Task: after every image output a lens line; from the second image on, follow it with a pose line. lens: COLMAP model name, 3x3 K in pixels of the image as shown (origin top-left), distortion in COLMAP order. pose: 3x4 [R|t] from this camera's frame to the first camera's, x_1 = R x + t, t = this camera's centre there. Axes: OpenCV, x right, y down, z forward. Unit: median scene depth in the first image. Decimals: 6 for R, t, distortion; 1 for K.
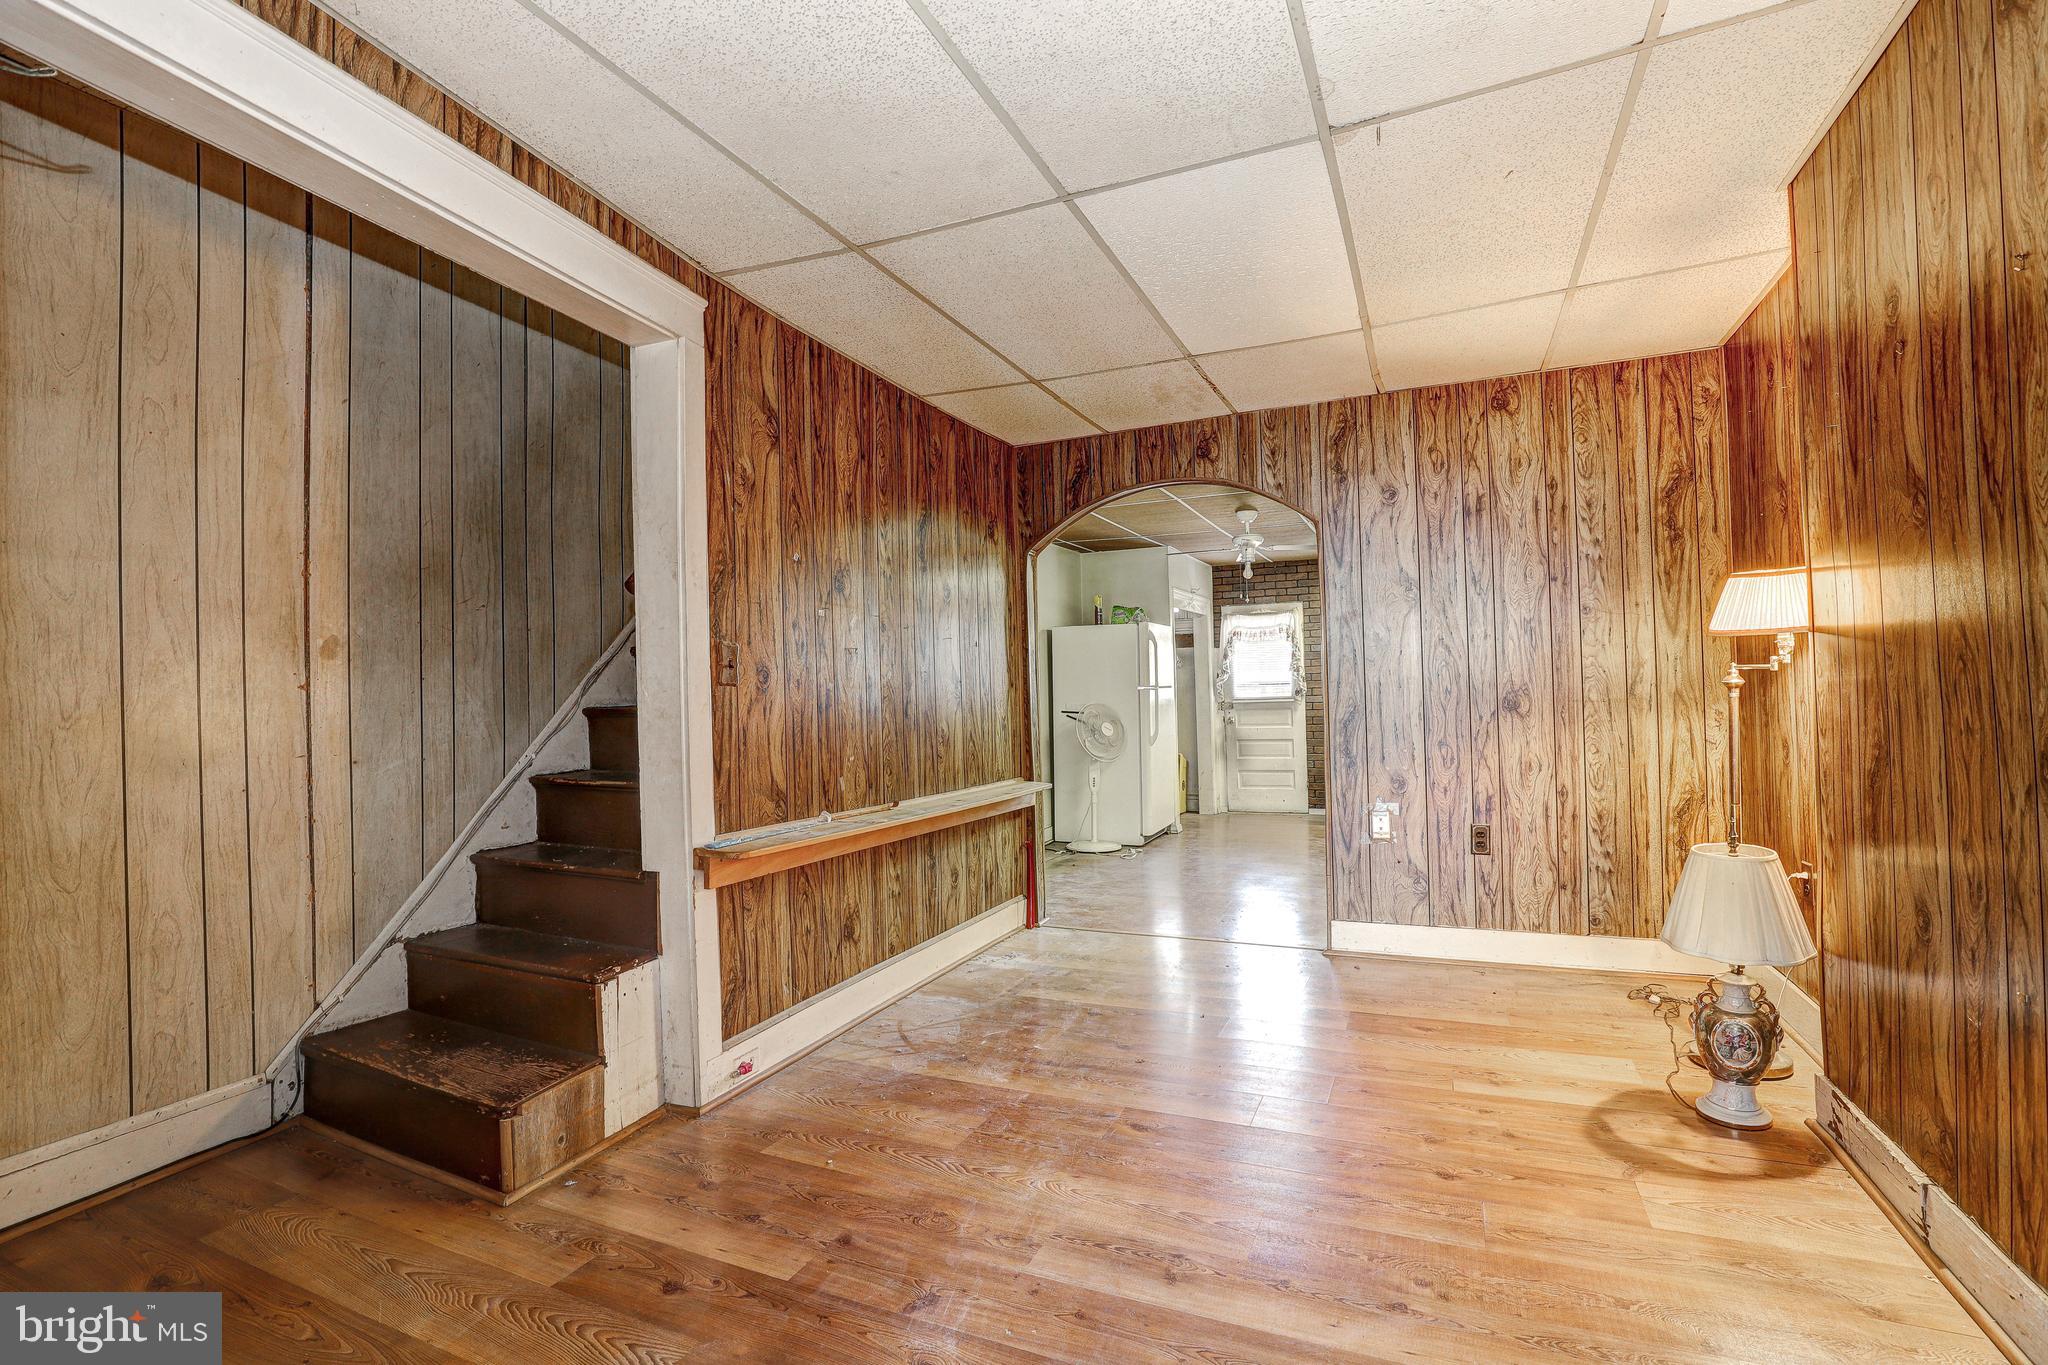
lens RADIAL K [[935.7, 0, 1033.5], [0, 935.7, 678.3], [0, 0, 1]] dist [-0.037104, 0.007318]
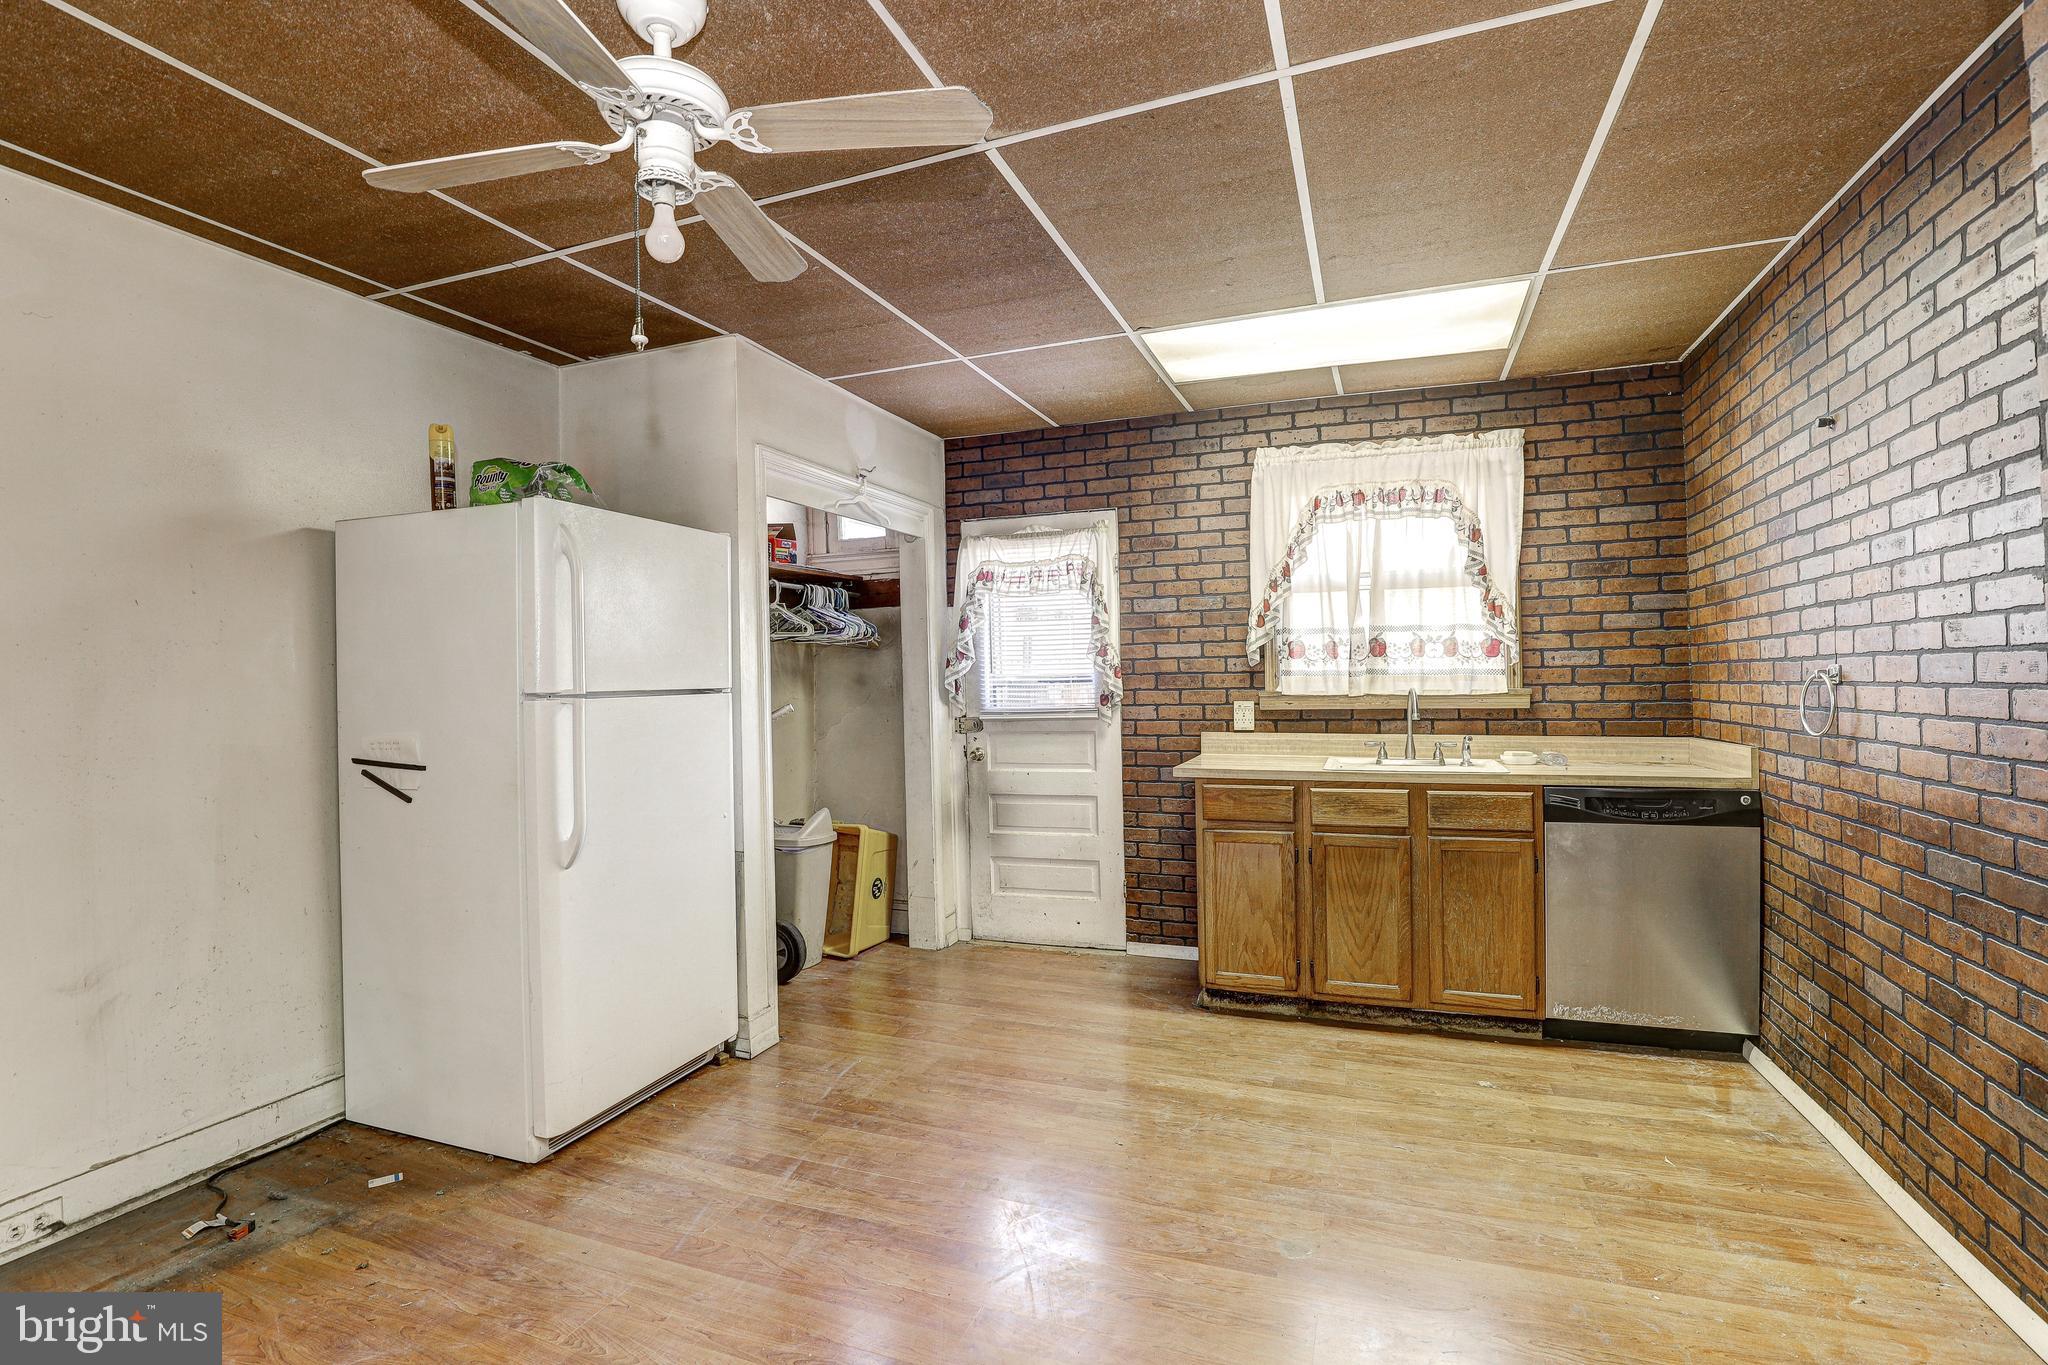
lens RADIAL K [[935.7, 0, 1033.5], [0, 935.7, 678.3], [0, 0, 1]] dist [-0.037104, 0.007318]
pose [[0.998293, 0.004821, 0.058205, 0.213790], [-0.005504, 0.999918, 0.011584, -0.000684], [-0.058144, -0.011885, 0.998237, 0.513939]]
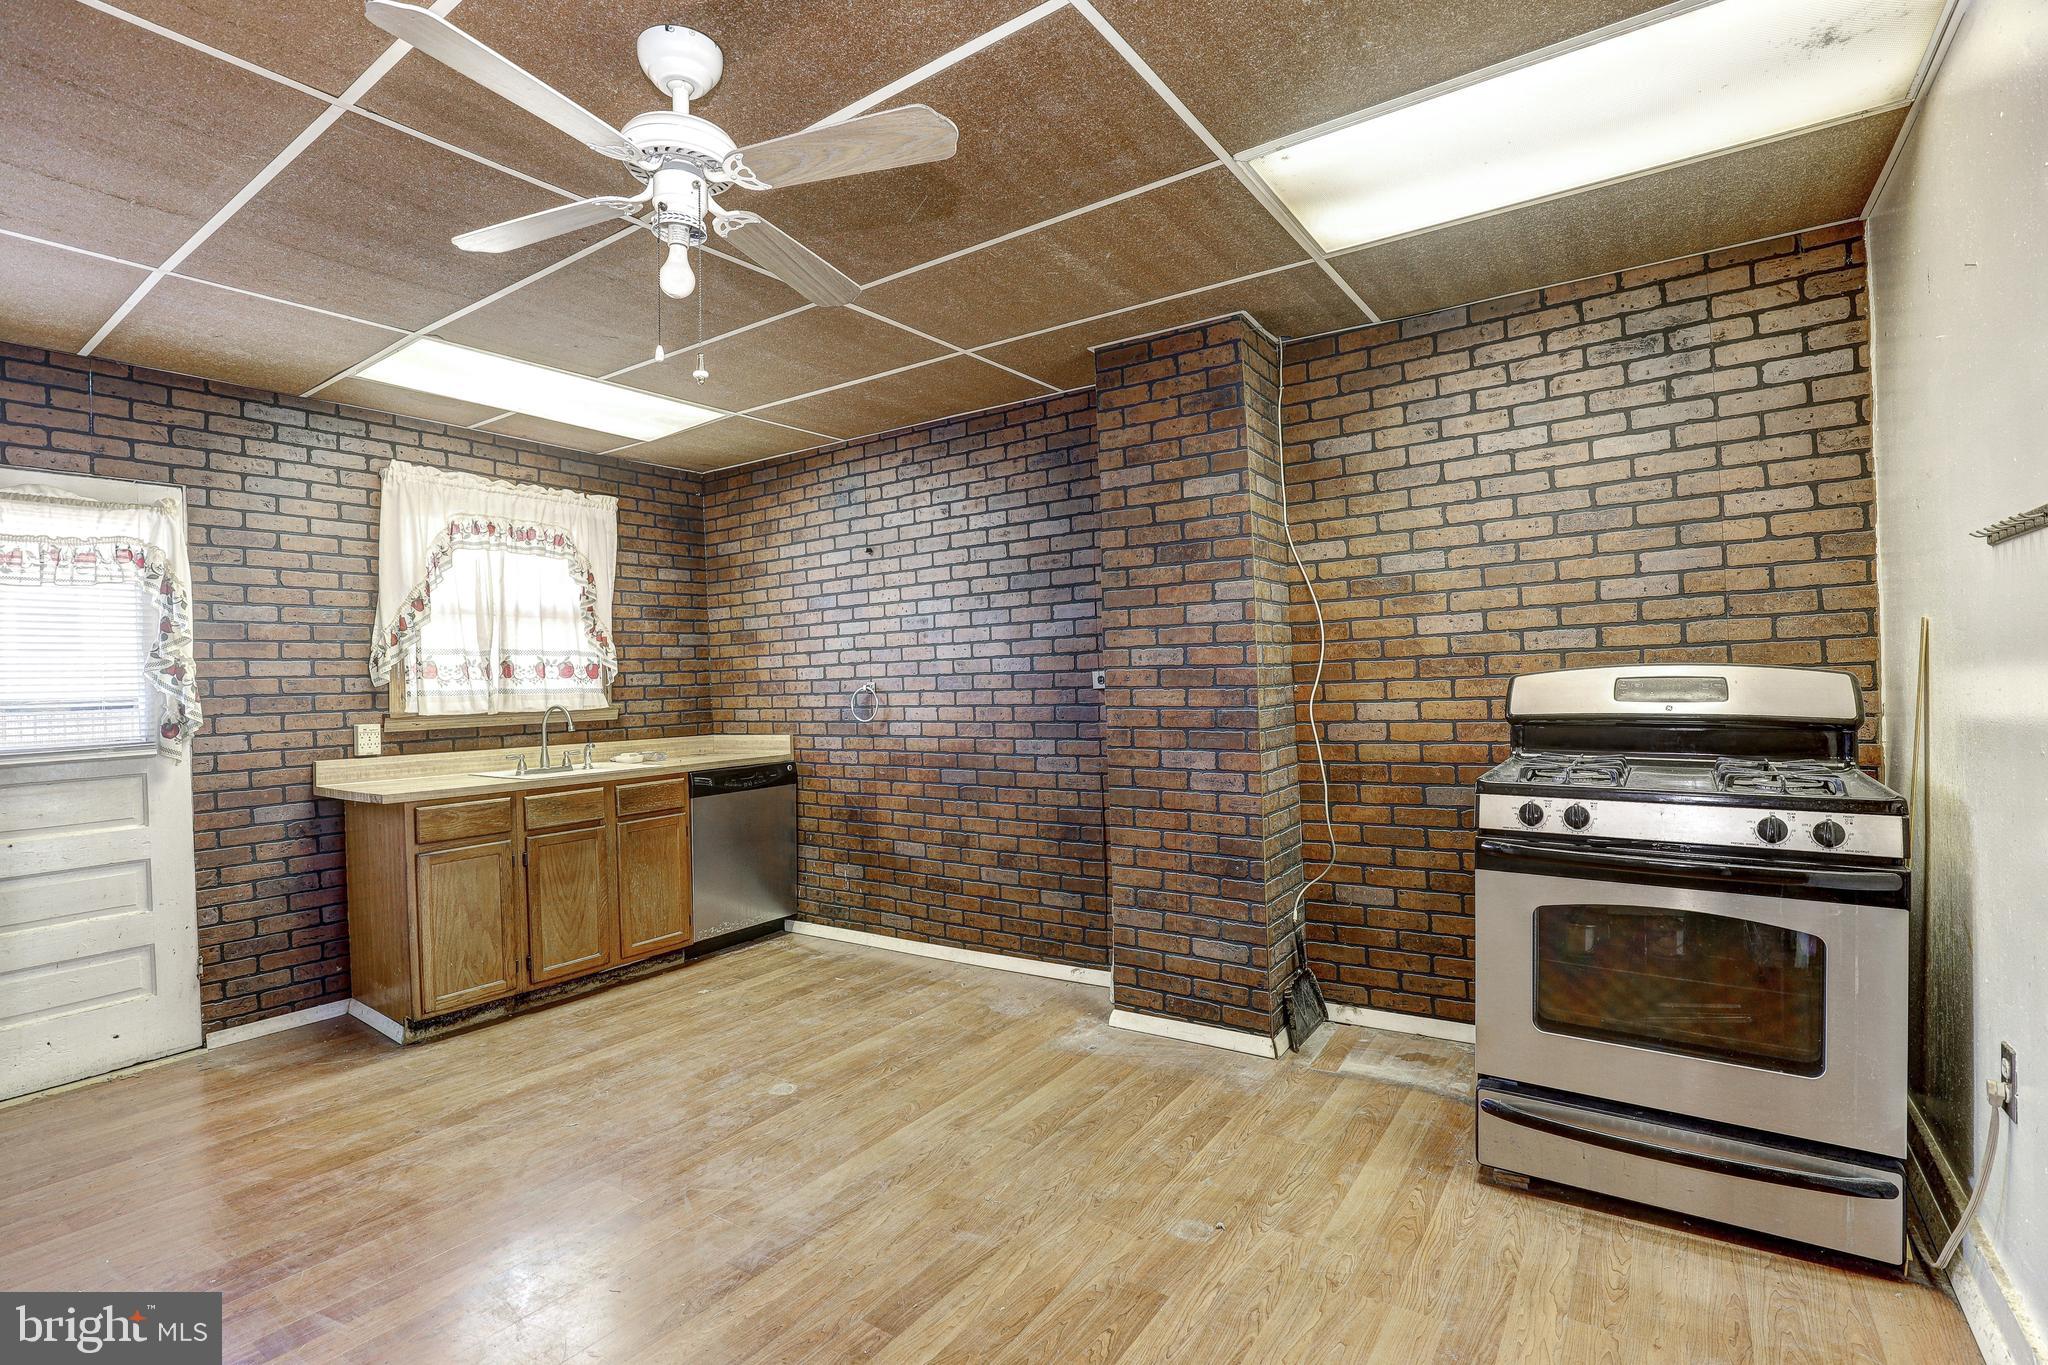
lens RADIAL K [[935.7, 0, 1033.5], [0, 935.7, 678.3], [0, 0, 1]] dist [-0.037104, 0.007318]
pose [[0.190016, 0.015305, 0.981662, -0.005324], [0.008686, 0.999813, -0.017269, 0.004187], [-0.981742, 0.011809, 0.189848, 0.583301]]
